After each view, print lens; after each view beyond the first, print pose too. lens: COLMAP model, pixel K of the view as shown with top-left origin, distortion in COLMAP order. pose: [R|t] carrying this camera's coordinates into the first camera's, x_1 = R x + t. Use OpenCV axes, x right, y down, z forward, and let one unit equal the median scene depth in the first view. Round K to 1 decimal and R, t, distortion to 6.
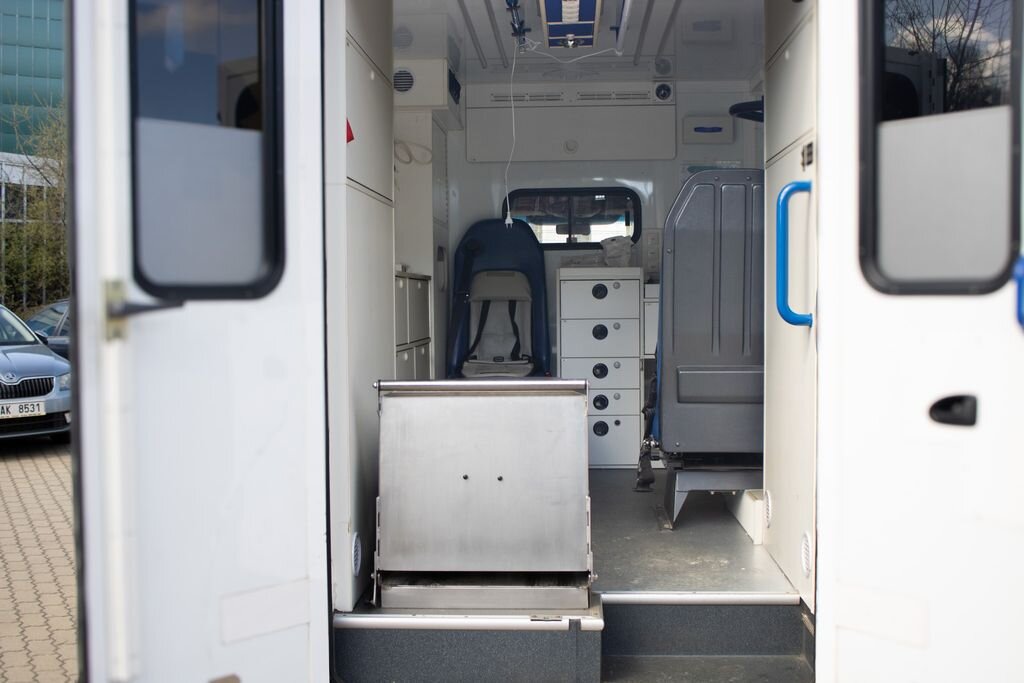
lens RADIAL K [[1127.4, 0, 515.4], [0, 1127.4, 348.0], [0, 0, 1]] dist [-0.072252, 0.000000]
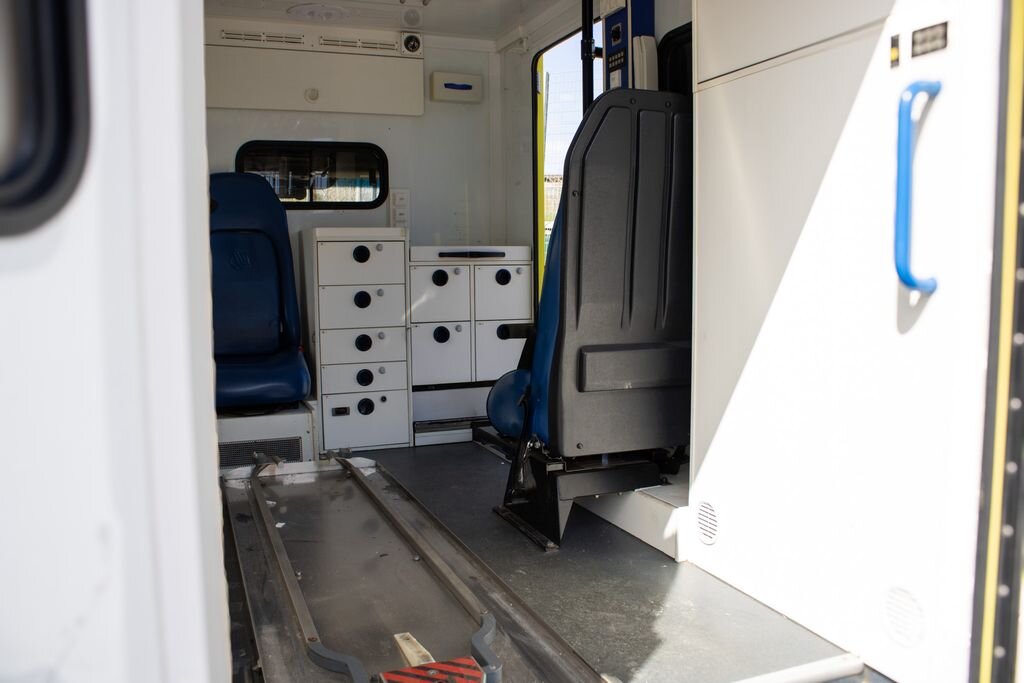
lens RADIAL K [[848.7, 0, 514.5], [0, 848.7, 339.7], [0, 0, 1]] dist [-0.124098, 0.033816]
pose [[0.912681, -0.035582, 0.407120, -0.089072], [0.019176, 0.998834, 0.044310, -0.009667], [-0.408222, -0.032634, 0.912299, 0.335999]]
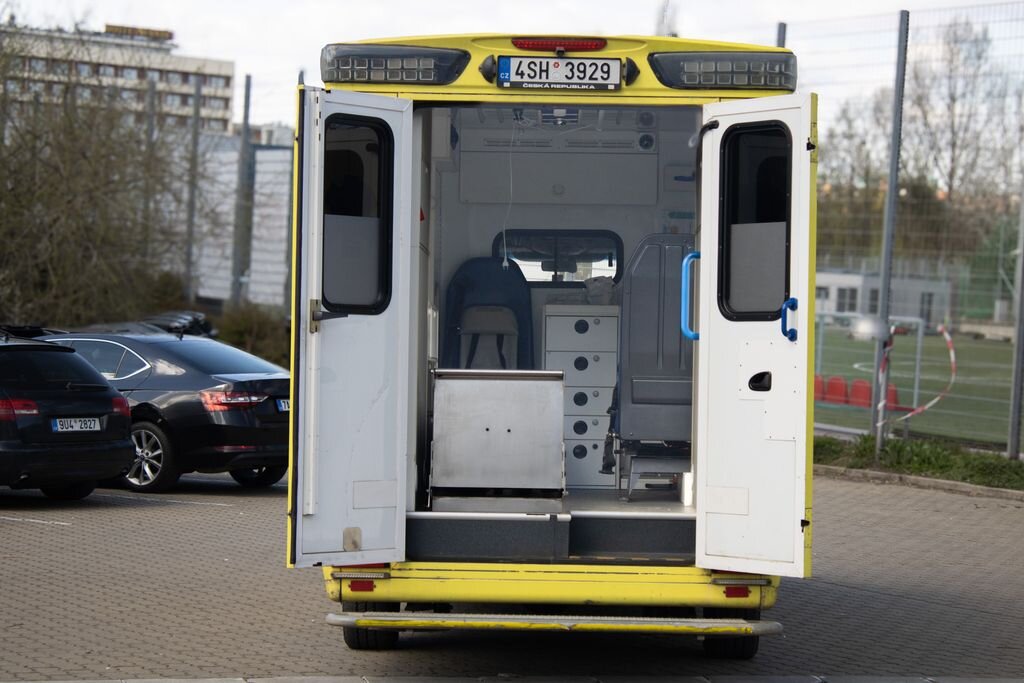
lens RADIAL K [[2551.8, 0, 511.8], [0, 2551.8, 341.5], [0, 0, 1]] dist [-0.133323, 0.000000]
pose [[0.999214, 0.024110, 0.031455, -0.071029], [-0.022123, 0.997828, -0.062053, 0.120185], [-0.032883, 0.061309, 0.997577, -1.479319]]
